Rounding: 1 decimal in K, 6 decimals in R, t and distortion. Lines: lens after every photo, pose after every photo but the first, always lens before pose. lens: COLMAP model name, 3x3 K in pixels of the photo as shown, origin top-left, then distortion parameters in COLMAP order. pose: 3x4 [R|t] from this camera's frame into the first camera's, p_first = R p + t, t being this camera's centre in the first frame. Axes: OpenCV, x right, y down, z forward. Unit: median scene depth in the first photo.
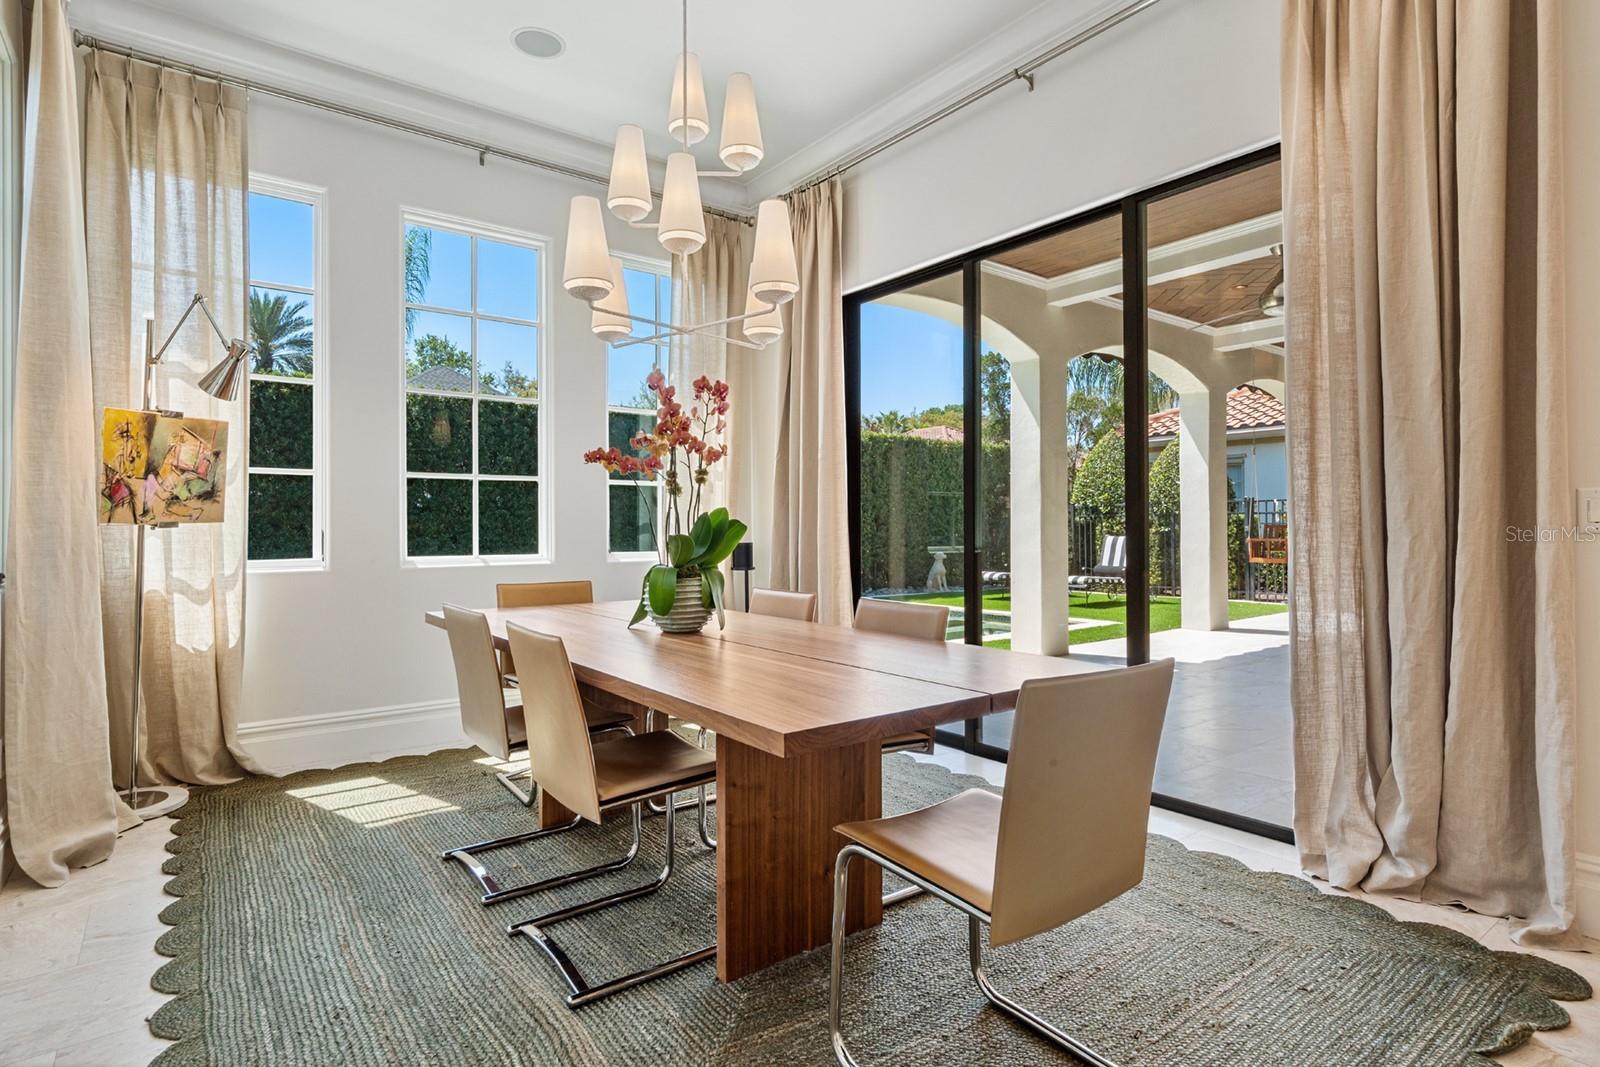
lens RADIAL K [[816.4, 0, 787.3], [0, 816.4, 520.0], [0, 0, 1]] dist [0.004024, 0.001787]
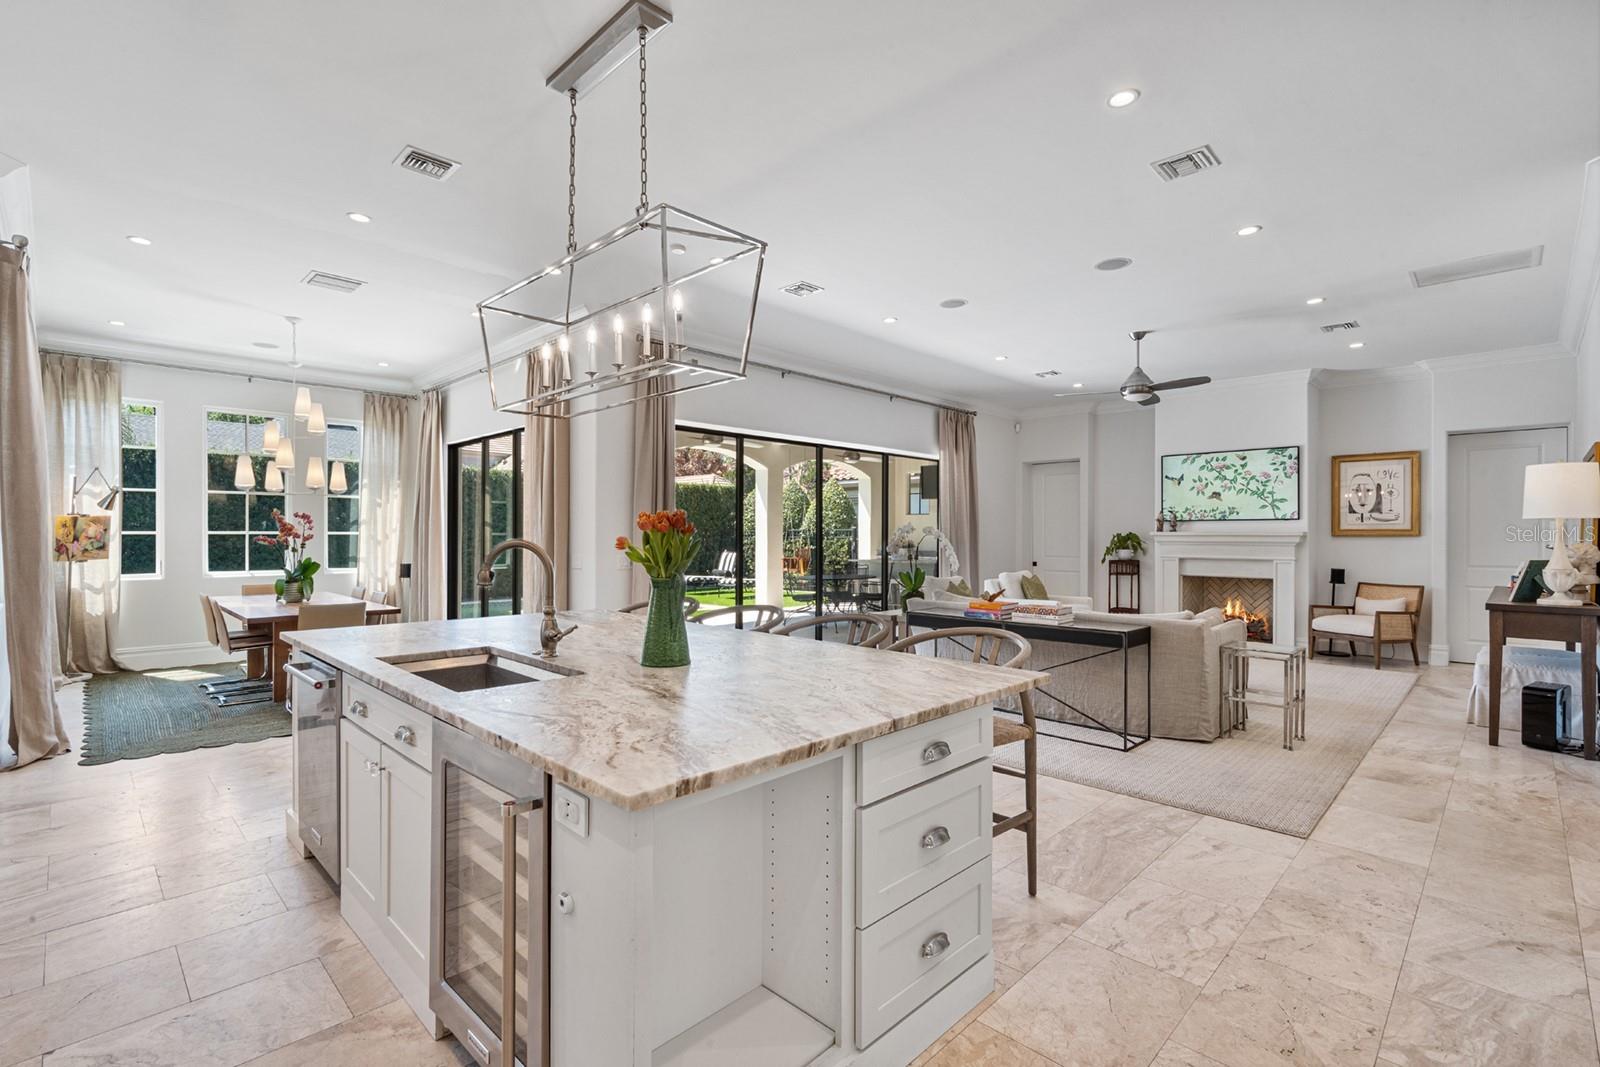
lens RADIAL K [[732.3, 0, 793.1], [0, 732.3, 535.9], [0, 0, 1]] dist [-0.004083, 0.002443]
pose [[0.989358, 0.007601, 0.145300, 0.908416], [-0.009407, 0.999887, 0.011745, -0.102113], [-0.145194, -0.012987, 0.989318, -1.302597]]
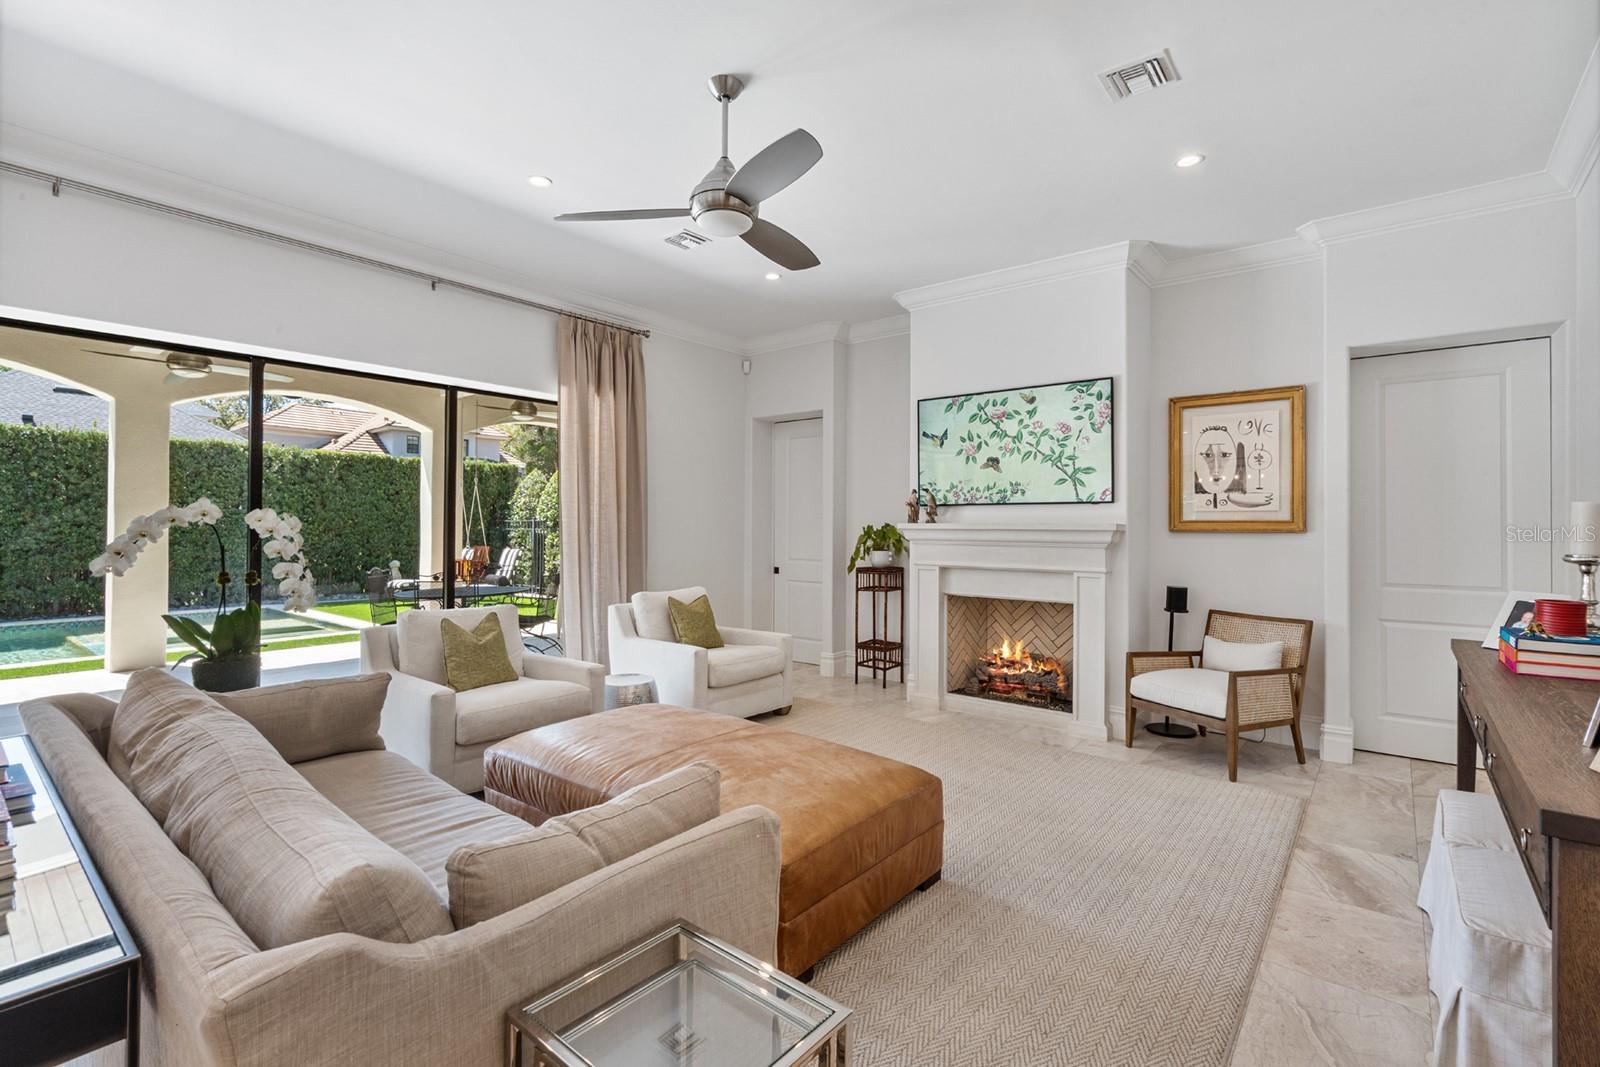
lens RADIAL K [[732.3, 0, 798.2], [0, 732.3, 520.5], [0, 0, 1]] dist [-0.004083, 0.002443]
pose [[0.970763, 0.012084, 0.239736, 2.017494], [-0.012997, 0.999913, 0.002228, -0.105231], [-0.239688, -0.005279, 0.970836, -0.349933]]
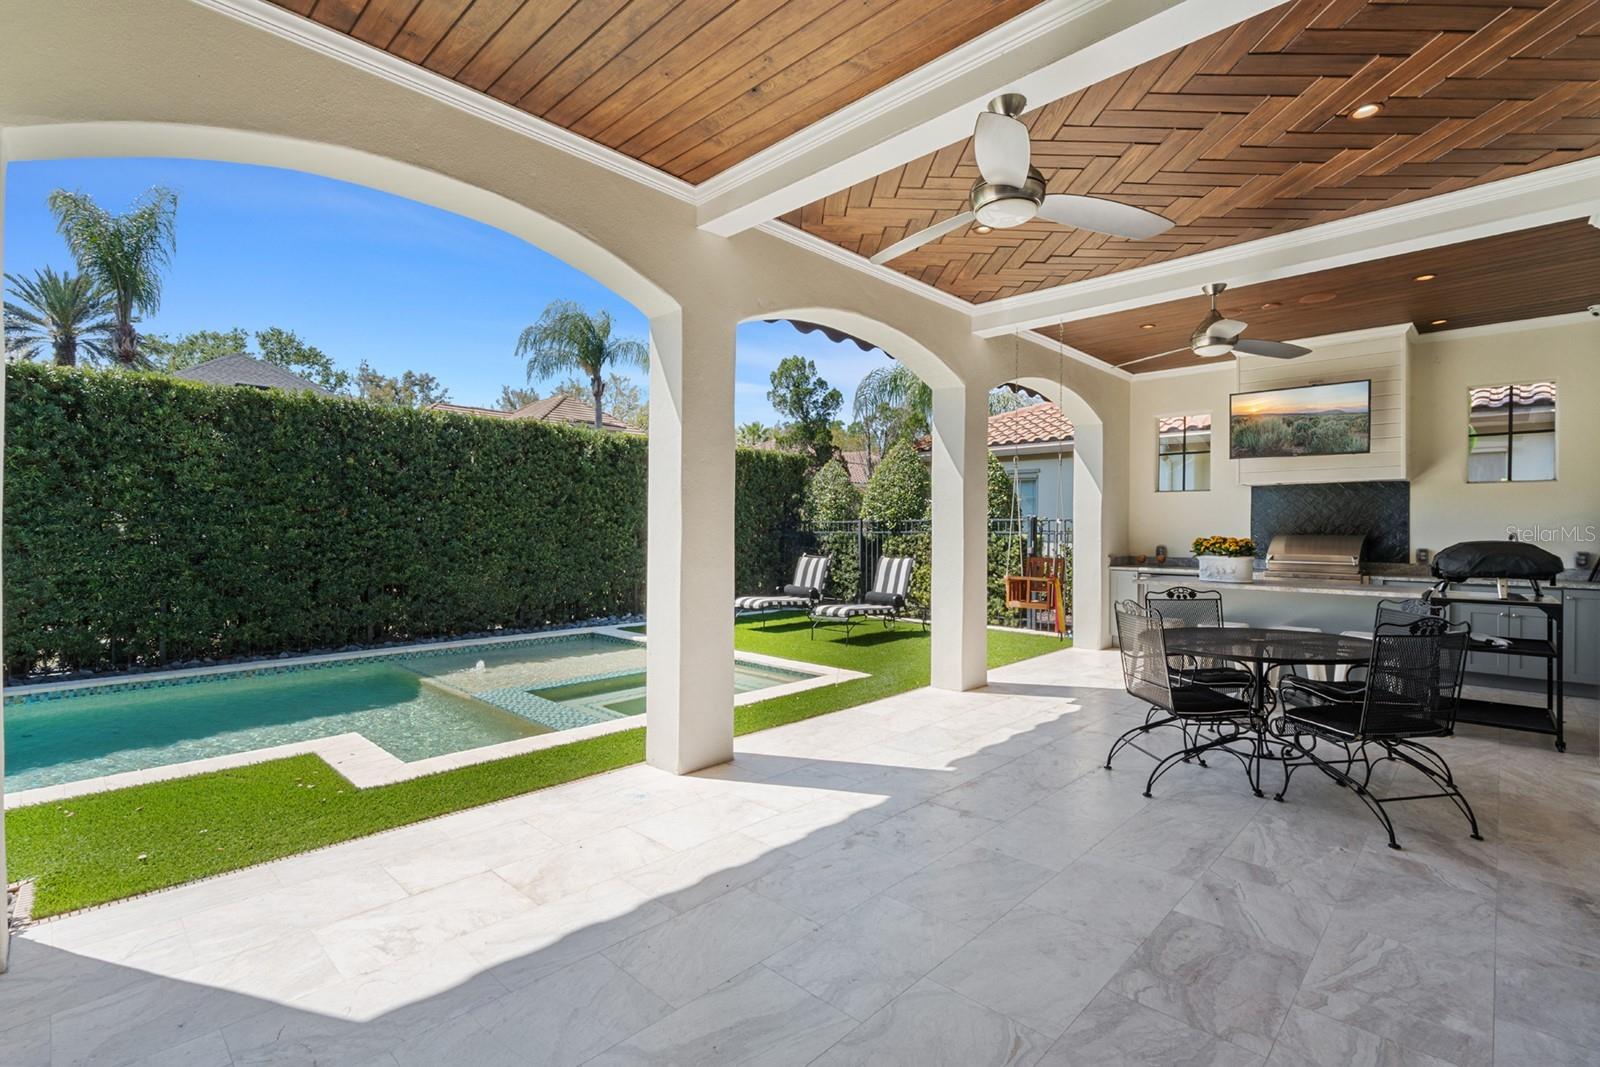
lens RADIAL K [[732.3, 0, 795.1], [0, 732.3, 529.8], [0, 0, 1]] dist [-0.004083, 0.002443]
pose [[0.987230, 0.009318, 0.159031, 0.641474], [-0.011042, 0.999889, 0.009959, -0.065302], [-0.158920, -0.011588, 0.987223, 0.866777]]
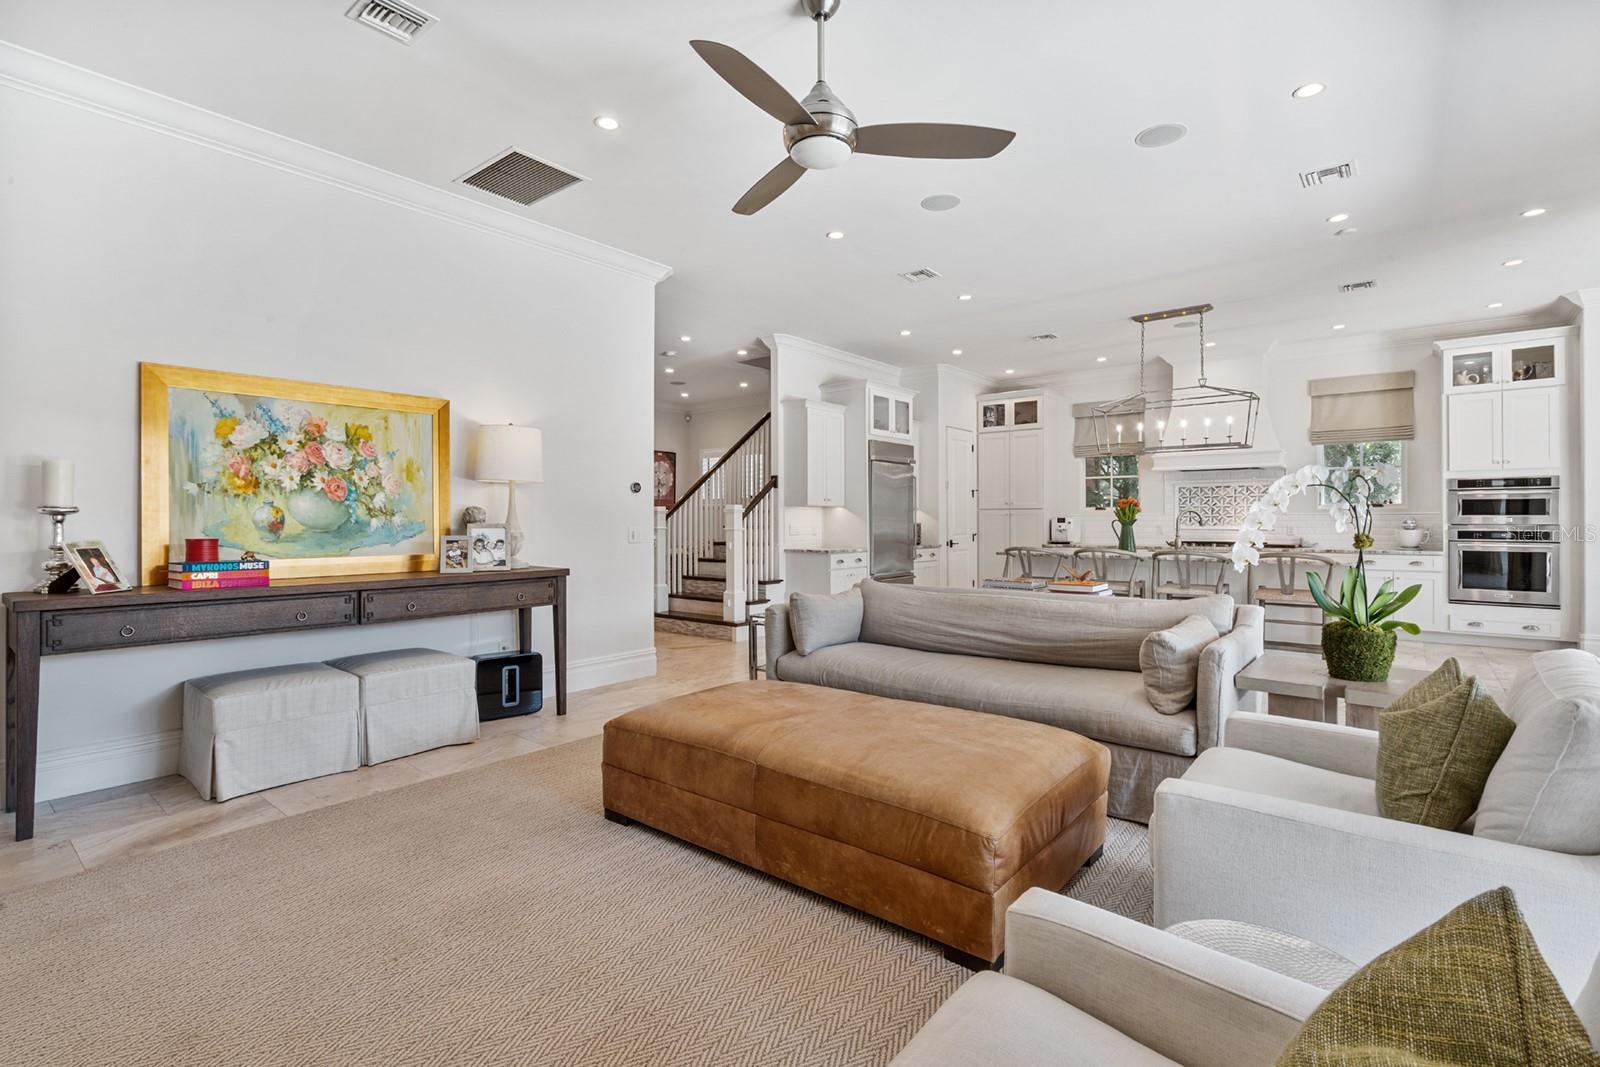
lens RADIAL K [[732.3, 0, 789.7], [0, 732.3, 525.9], [0, 0, 1]] dist [-0.004083, 0.002443]
pose [[-0.971666, 0.007499, -0.236238, 2.370862], [0.008032, 0.999967, -0.001291, -0.043574], [0.236220, -0.003152, -0.971694, 1.331206]]
